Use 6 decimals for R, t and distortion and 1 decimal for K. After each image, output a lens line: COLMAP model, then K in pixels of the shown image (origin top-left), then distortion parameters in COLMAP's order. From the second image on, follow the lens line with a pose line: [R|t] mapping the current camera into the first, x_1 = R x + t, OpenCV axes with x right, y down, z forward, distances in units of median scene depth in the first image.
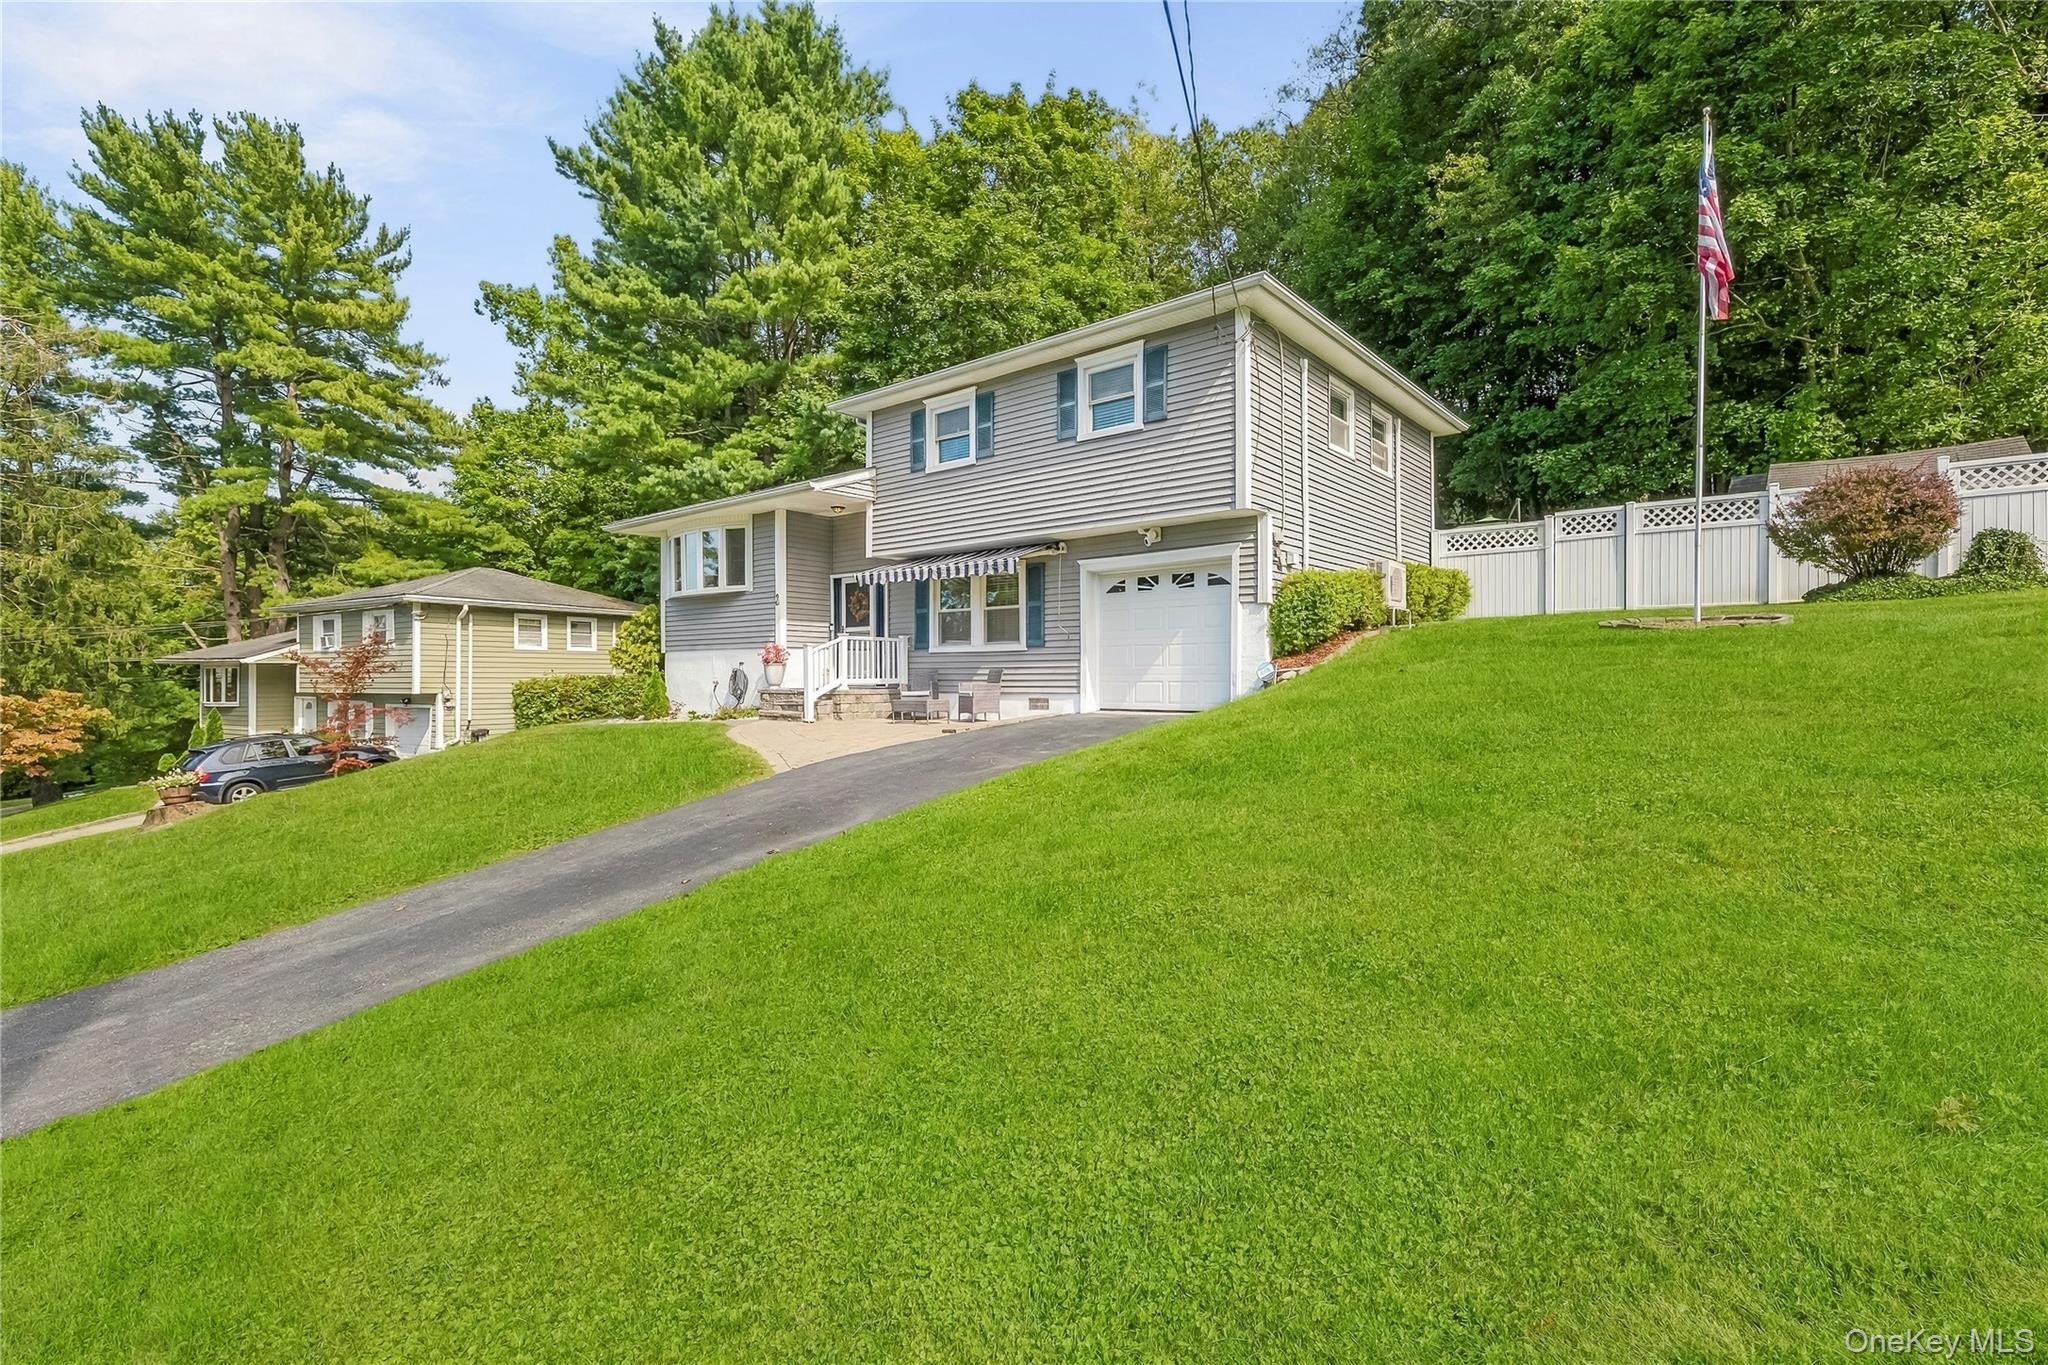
lens RADIAL K [[954.1, 0, 1014.7], [0, 954.1, 675.9], [0, 0, 1]] dist [-0.001290, -0.000134]
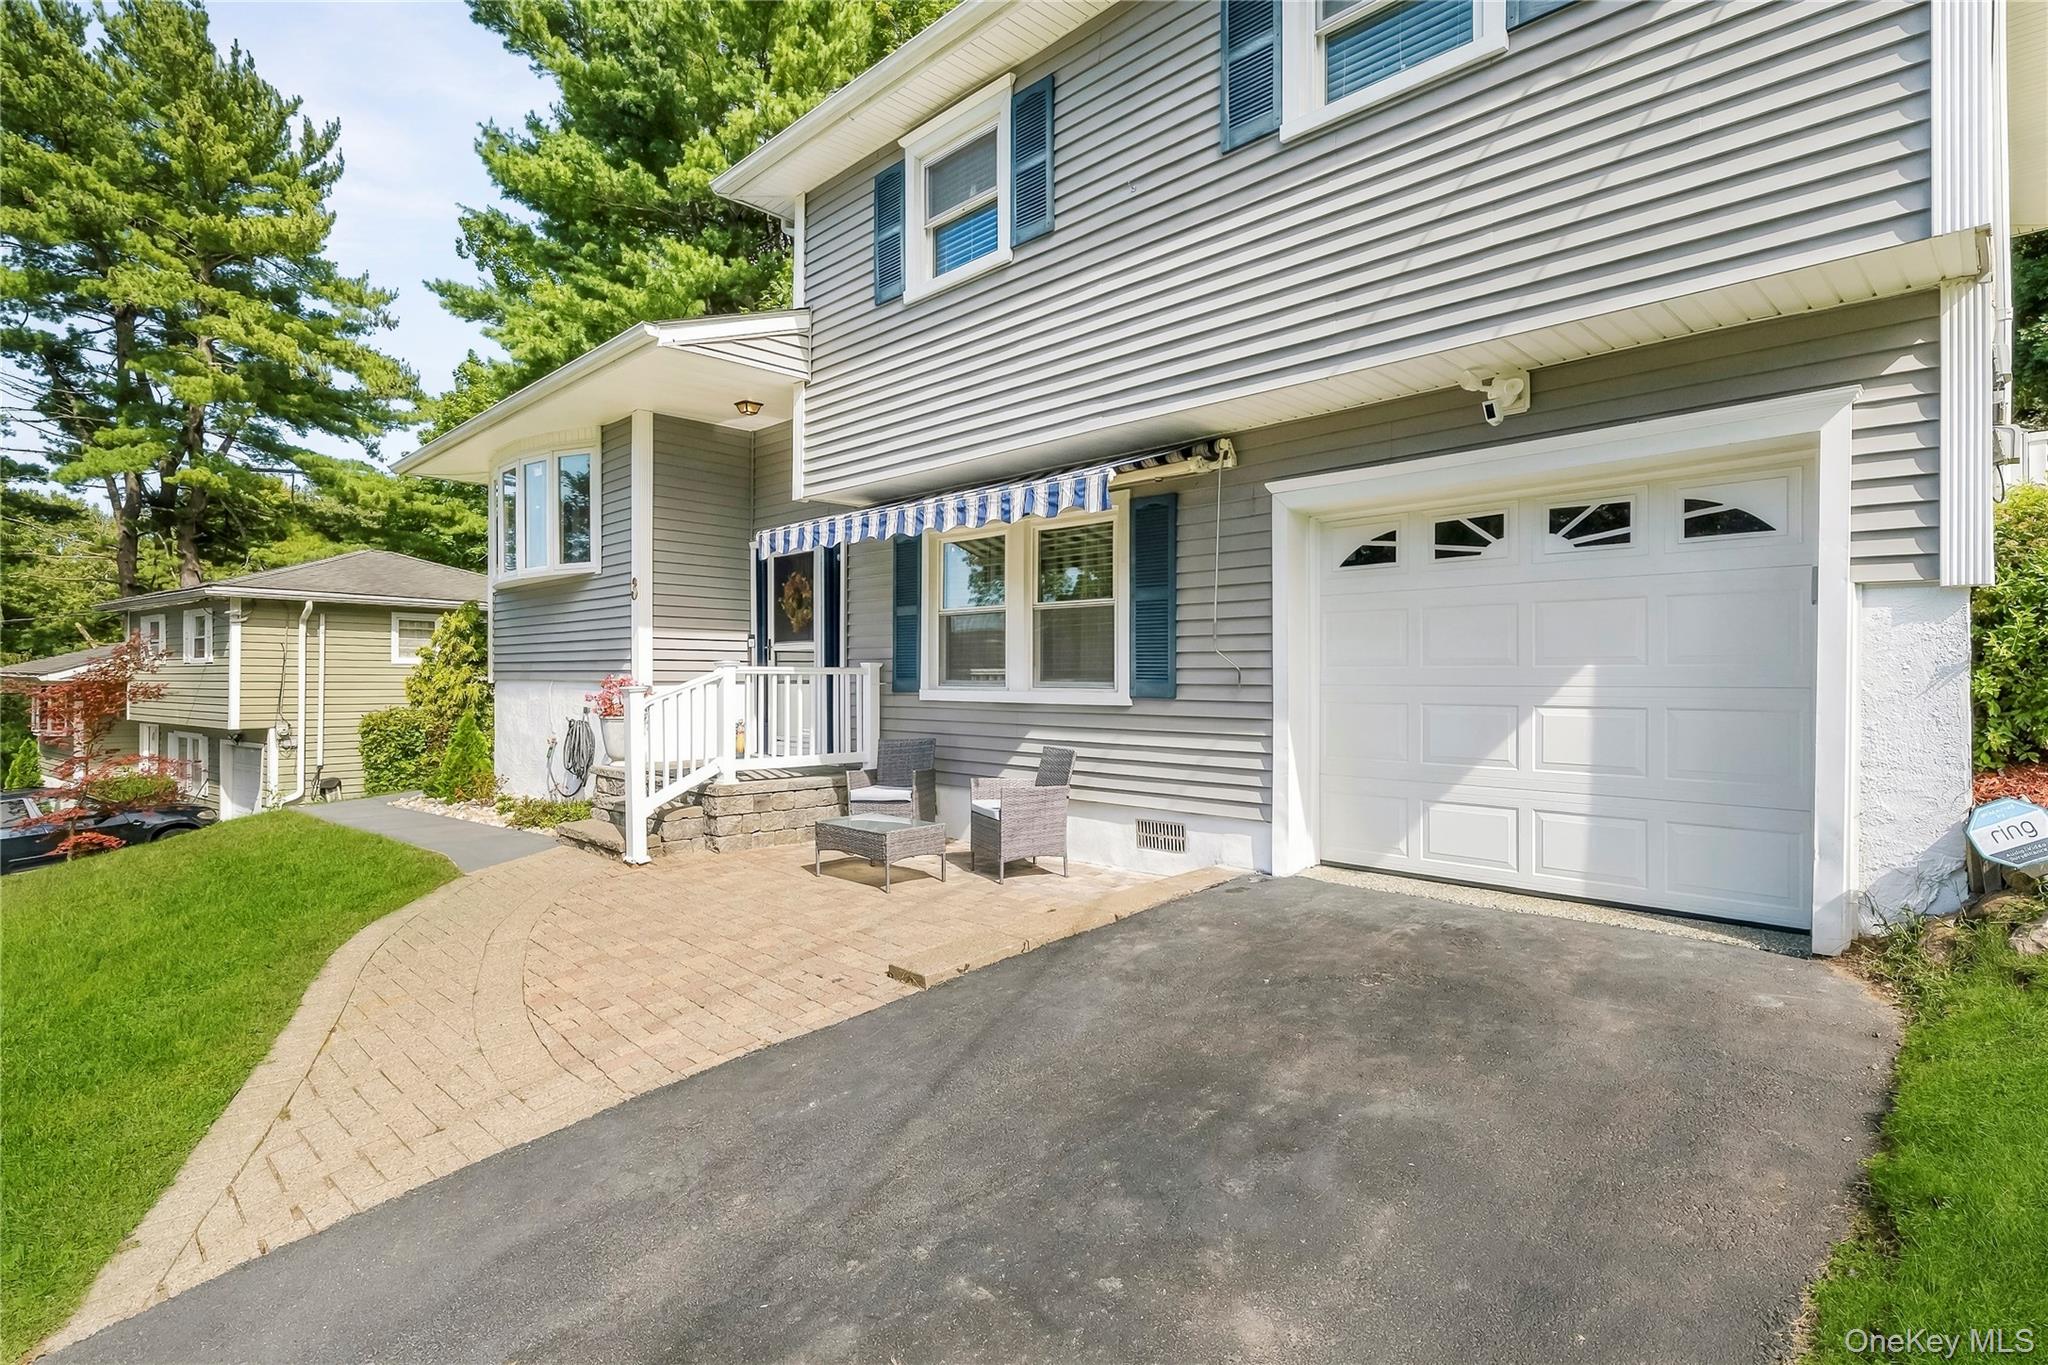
lens RADIAL K [[979.5, 0, 1044.0], [0, 979.5, 692.5], [0, 0, 1]] dist [0.002140, 0.000524]
pose [[0.998616, 0.002231, -0.052554, -0.002815], [-0.001151, 0.999788, 0.020581, -0.034818], [0.052589, -0.020492, 0.998406, 0.476196]]
